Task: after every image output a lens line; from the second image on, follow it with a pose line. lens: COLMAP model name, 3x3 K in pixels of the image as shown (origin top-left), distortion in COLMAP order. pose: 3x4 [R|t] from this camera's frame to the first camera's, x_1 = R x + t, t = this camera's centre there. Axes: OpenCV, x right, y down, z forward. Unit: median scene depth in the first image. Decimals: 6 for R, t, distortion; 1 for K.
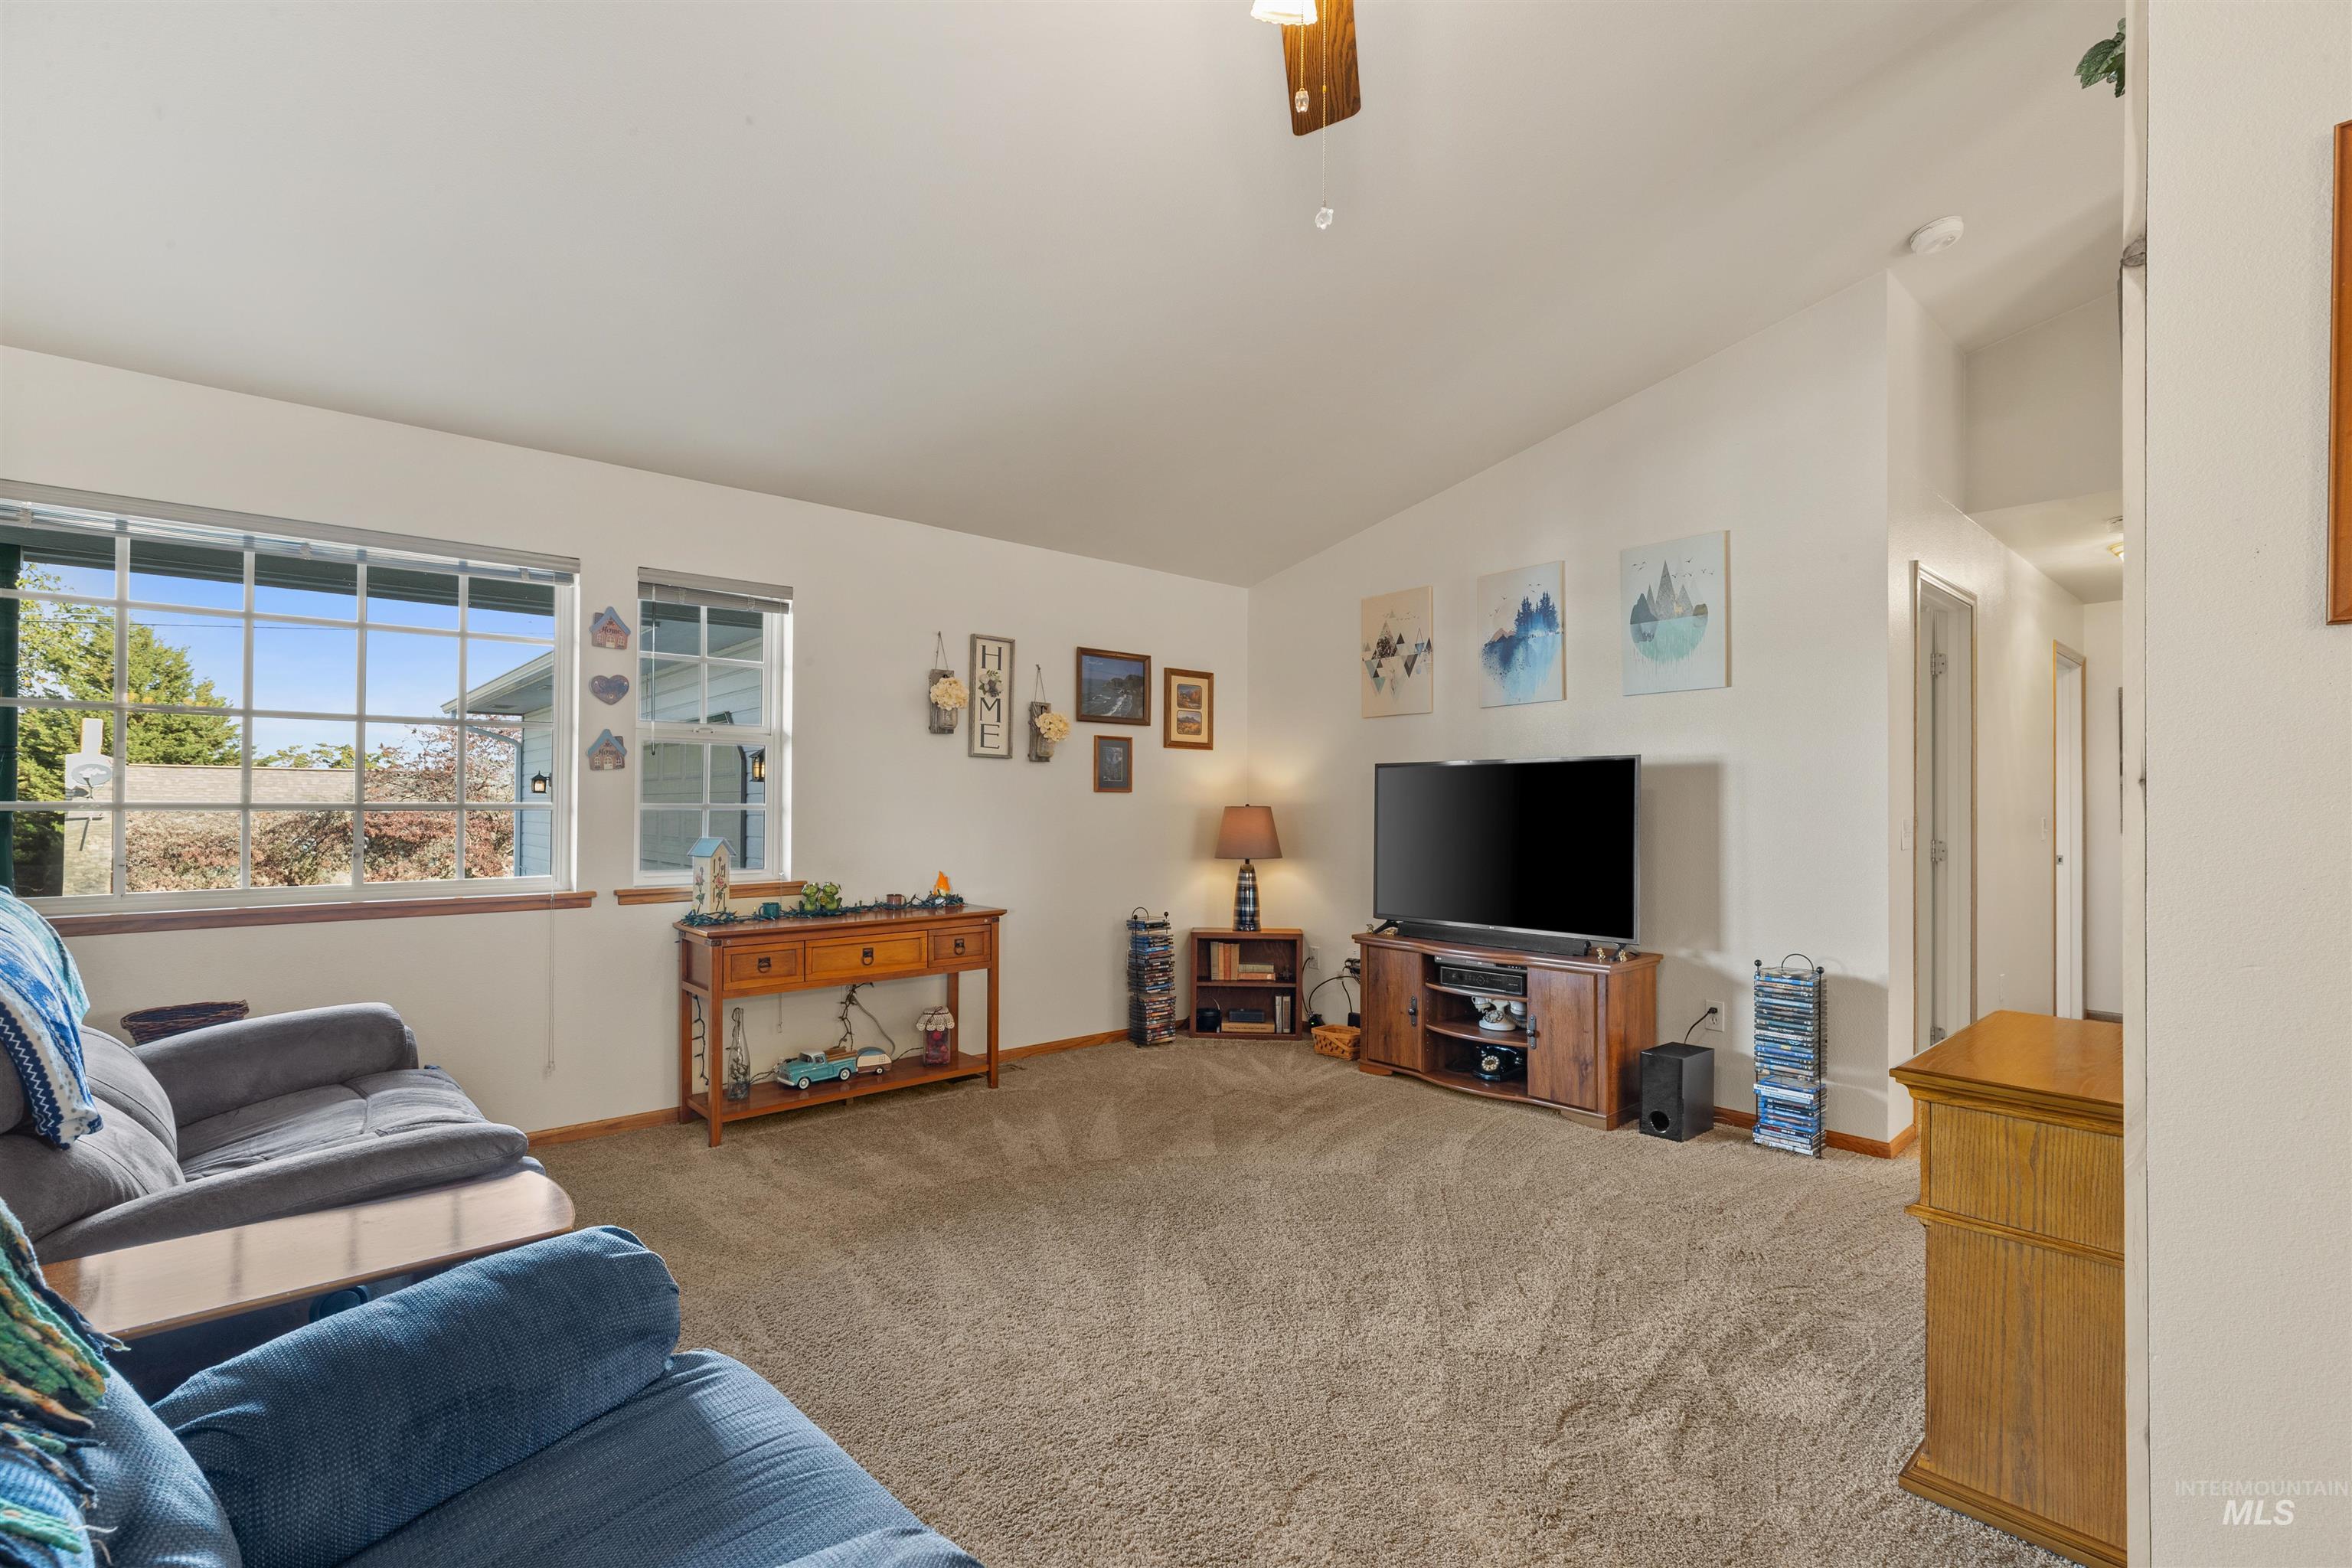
lens RADIAL K [[1067.4, 0, 1165.0], [0, 1067.4, 792.1], [0, 0, 1]] dist [-0.010685, 0.007713]
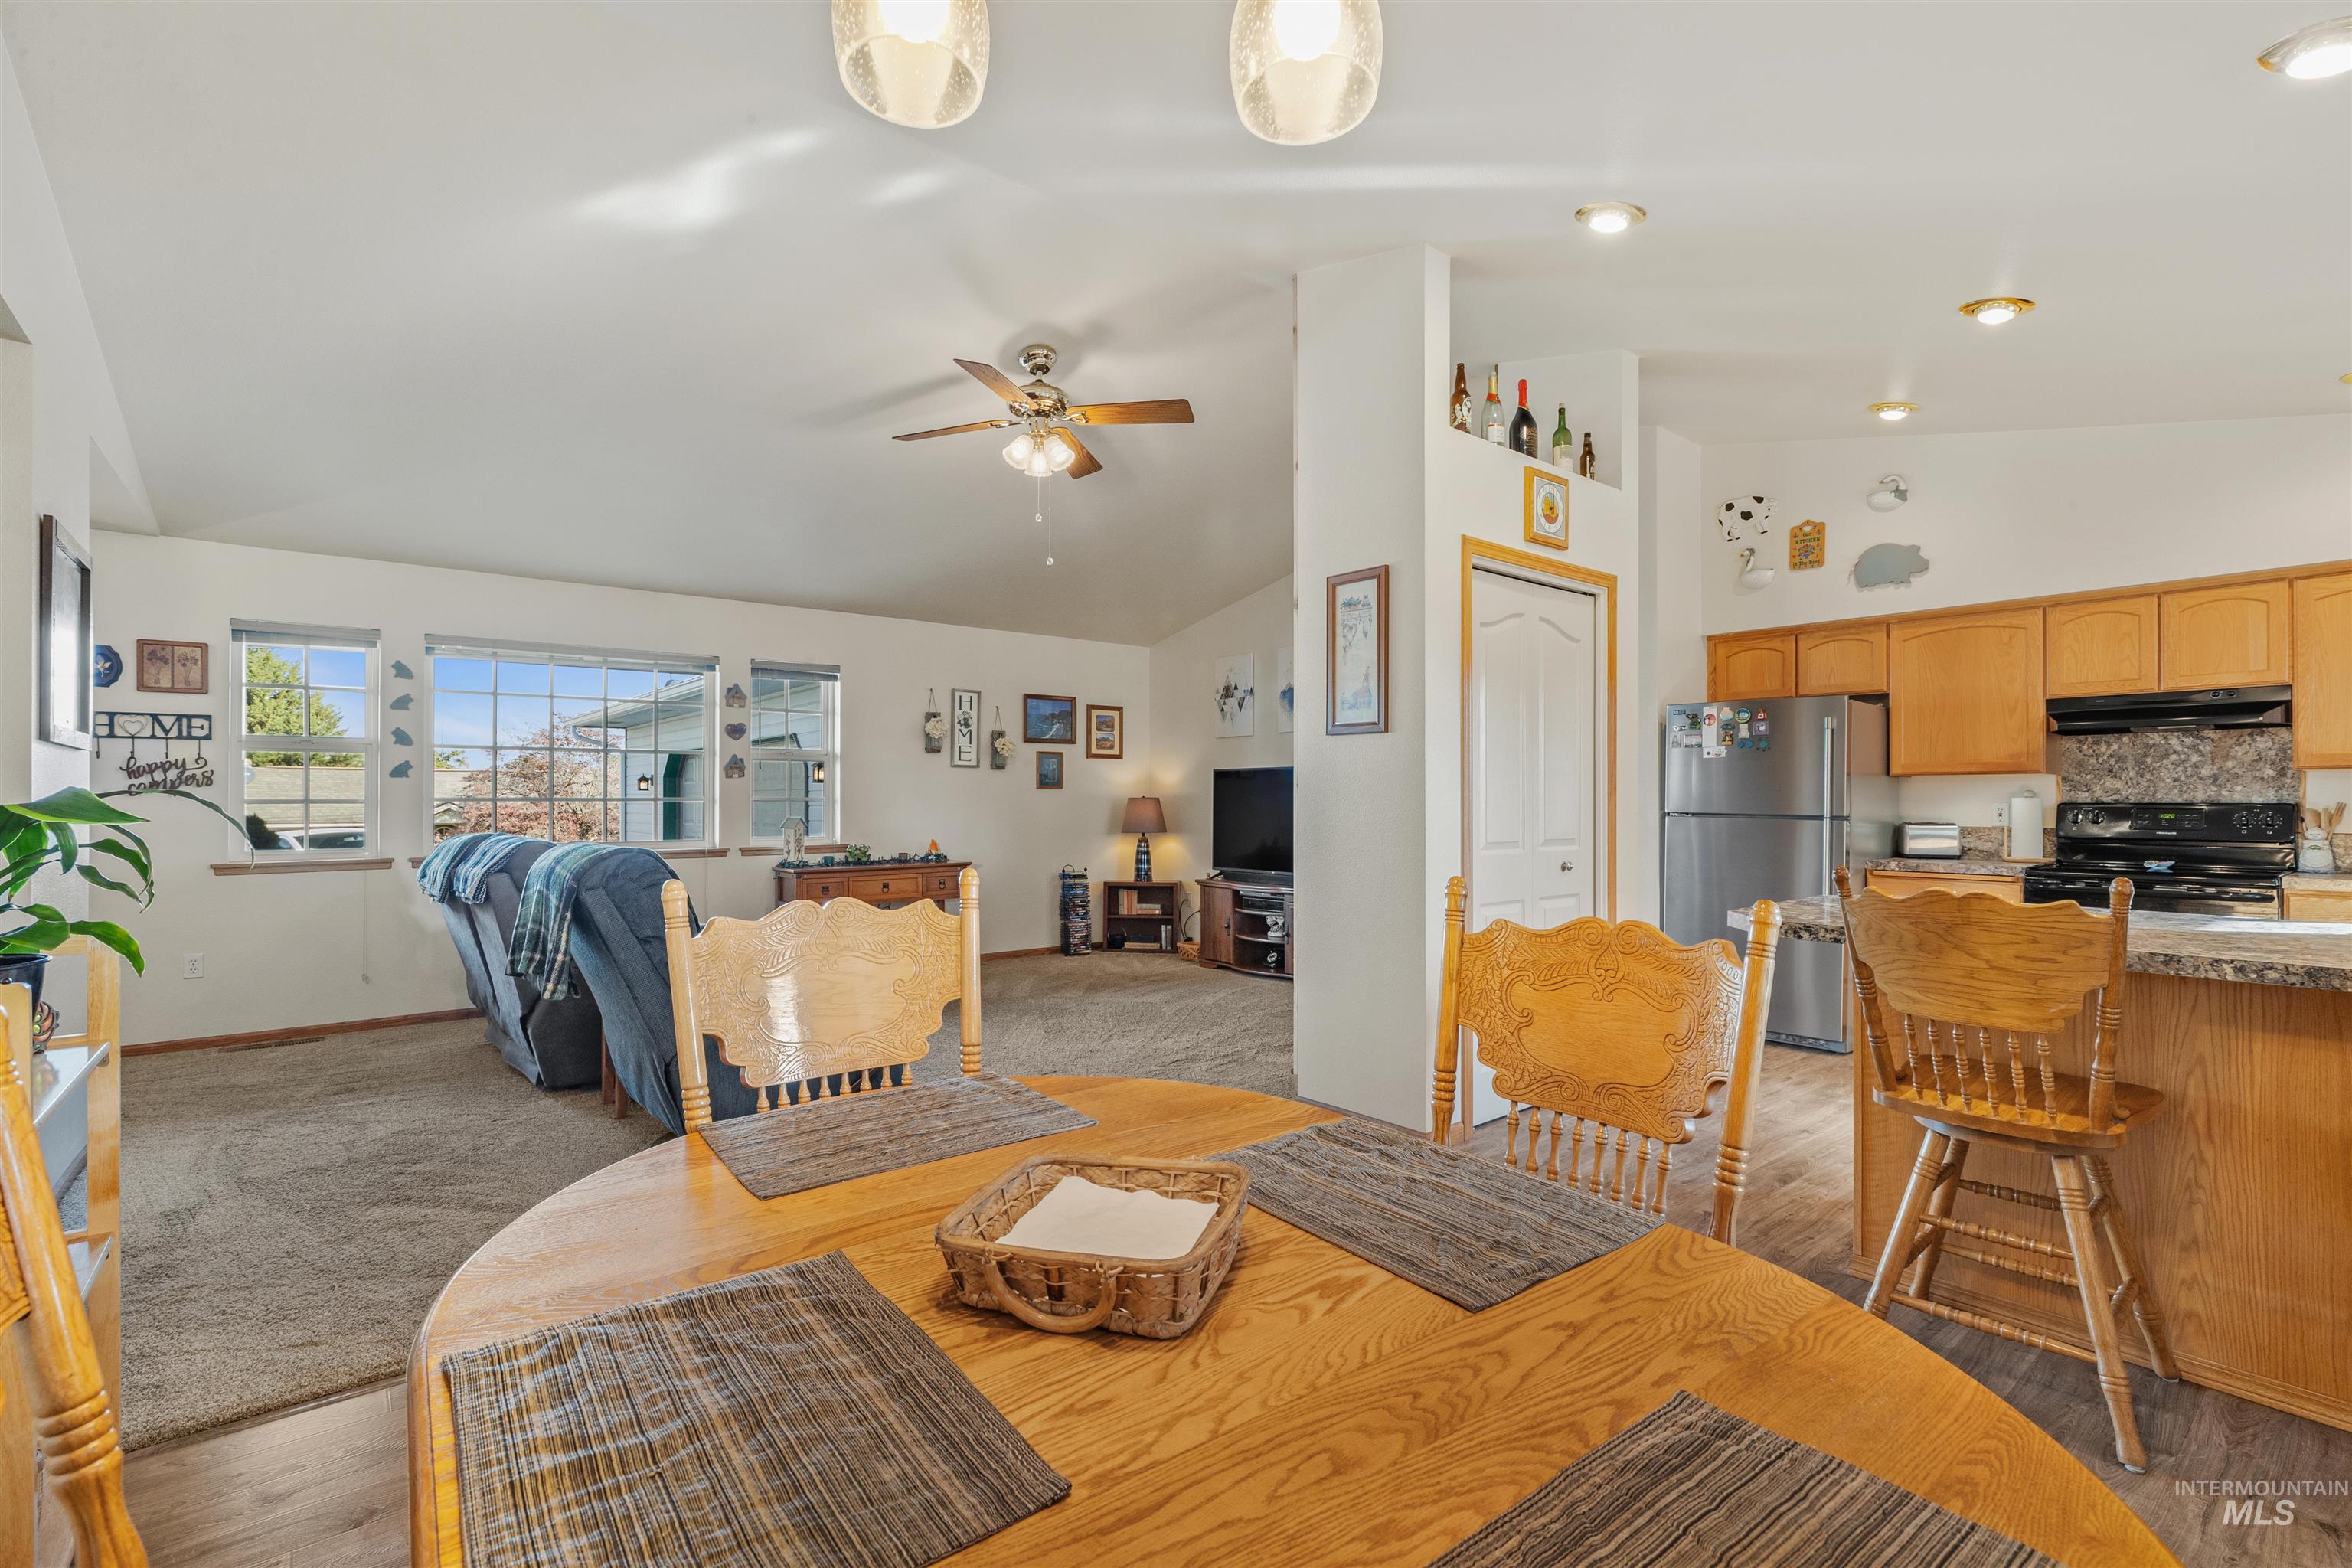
lens RADIAL K [[1067.4, 0, 1166.0], [0, 1067.4, 791.4], [0, 0, 1]] dist [-0.010685, 0.007713]
pose [[0.999371, -0.004476, -0.035192, 0.183487], [0.004685, 0.999972, 0.005855, -0.004451], [0.035165, -0.006016, 0.999363, -0.547089]]
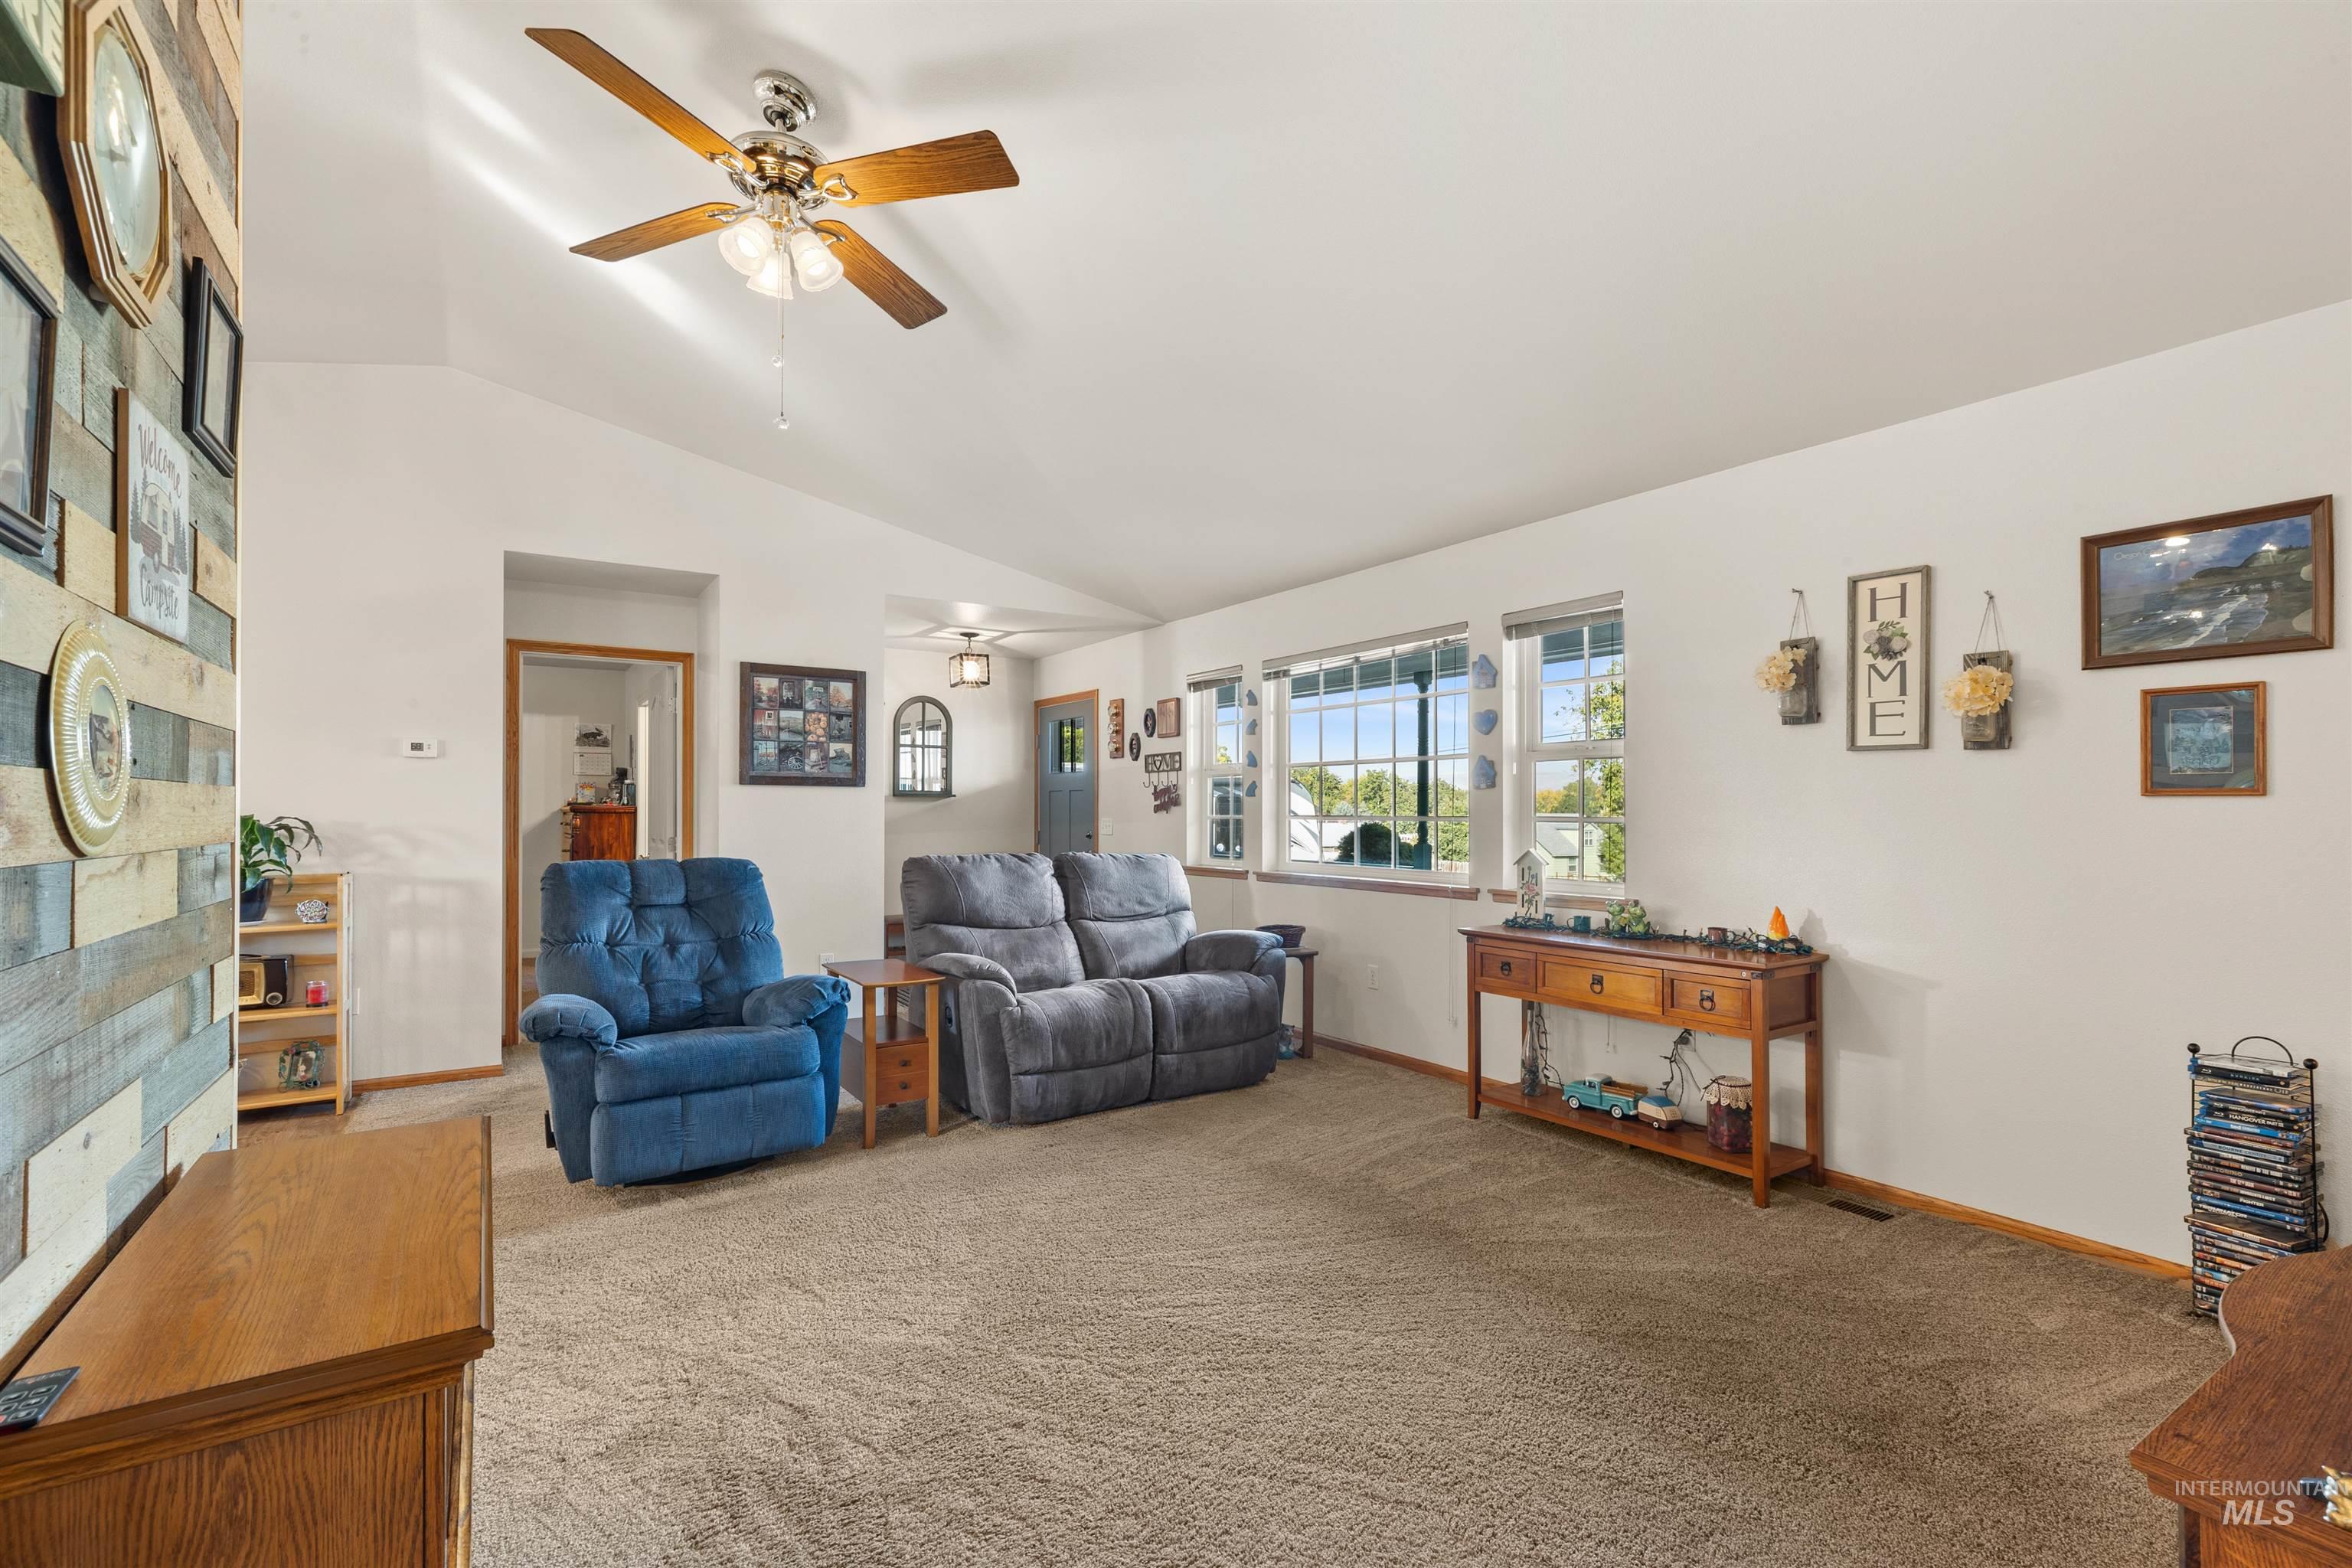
lens RADIAL K [[1067.4, 0, 1185.7], [0, 1067.4, 799.1], [0, 0, 1]] dist [-0.010685, 0.007713]
pose [[-0.138180, -0.013730, -0.990312, 0.562254], [0.010159, 0.999832, -0.015280, 0.004740], [0.990355, -0.012172, -0.138017, 0.644409]]
